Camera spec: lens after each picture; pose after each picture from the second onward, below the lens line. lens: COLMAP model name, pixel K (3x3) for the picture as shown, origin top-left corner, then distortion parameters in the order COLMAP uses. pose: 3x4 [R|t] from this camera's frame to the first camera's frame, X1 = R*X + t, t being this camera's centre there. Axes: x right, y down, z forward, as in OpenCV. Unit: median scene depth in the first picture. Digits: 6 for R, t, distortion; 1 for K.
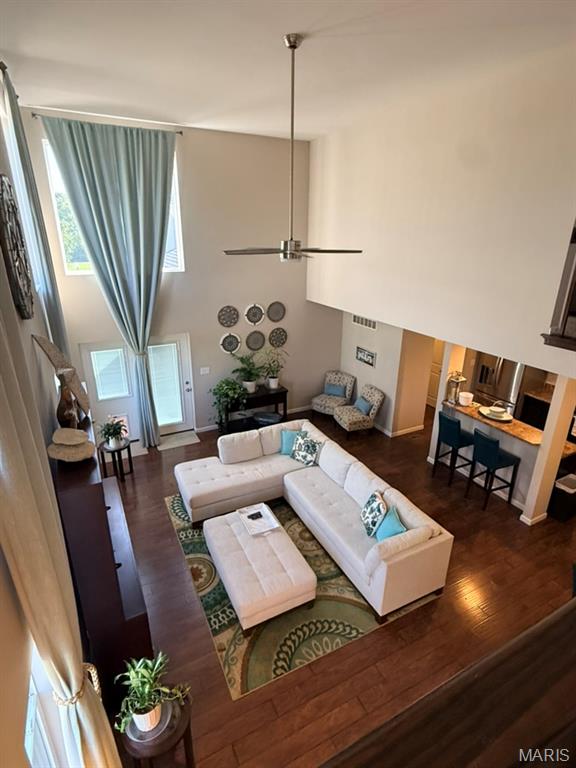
lens RADIAL K [[405.5, 0, 289.4], [0, 405.5, 380.6], [0, 0, 1]] dist [-0.005980, 0.000399]
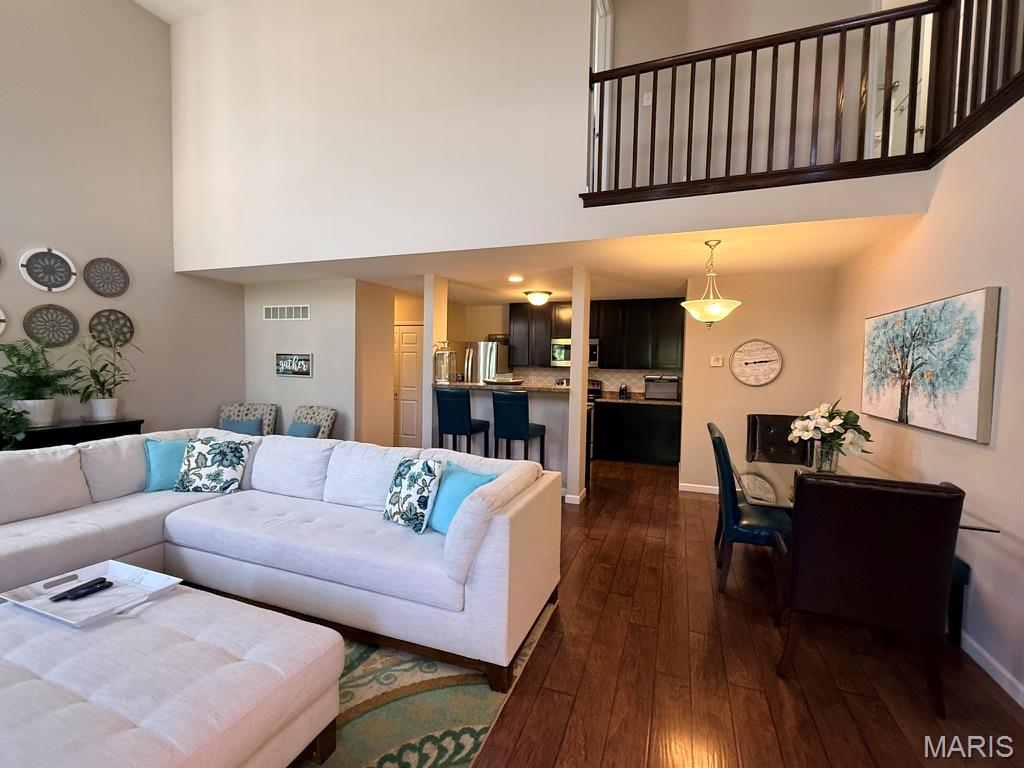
lens RADIAL K [[452.9, 0, 510.0], [0, 452.9, 383.9], [0, 0, 1]] dist [0.003401, -0.000987]
pose [[0.740094, -0.025380, 0.672024, -0.054752], [0.220346, 0.953277, -0.206664, 0.247673], [-0.635380, 0.301028, 0.711107, 0.352525]]
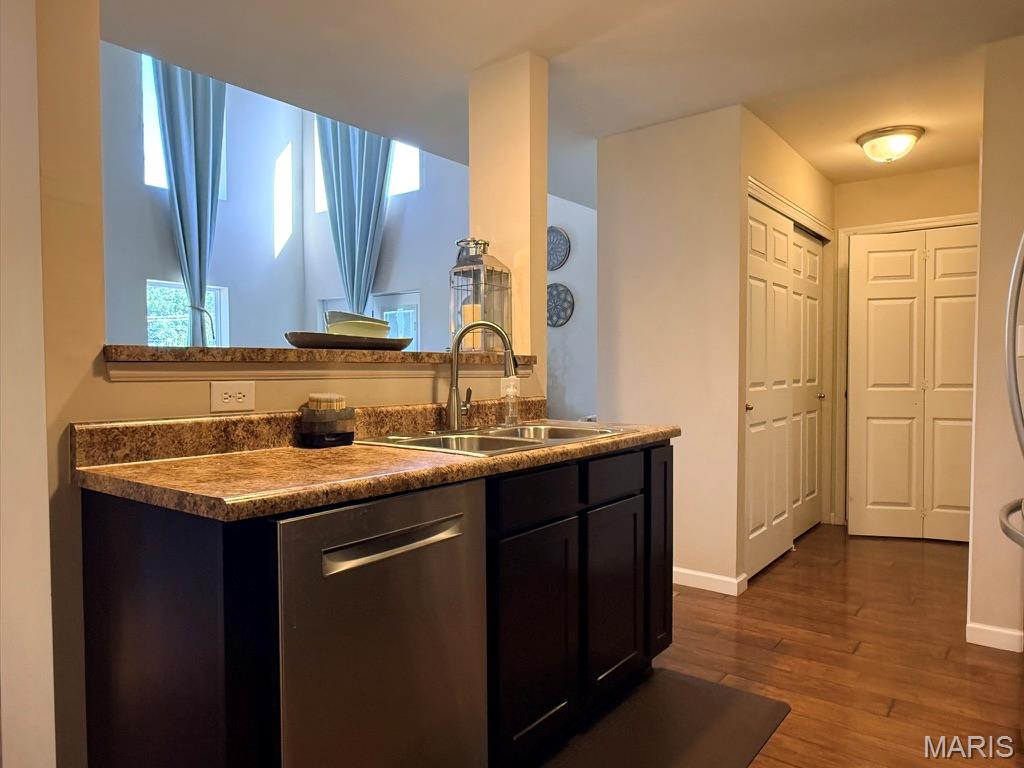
lens RADIAL K [[682.3, 0, 513.2], [0, 682.3, 385.2], [0, 0, 1]] dist [0.000654, -0.000095]
pose [[0.420059, 0.011063, -0.907429, 0.820785], [-0.311364, 0.940985, -0.132661, 0.120409], [0.852410, 0.338266, 0.398714, 0.862664]]
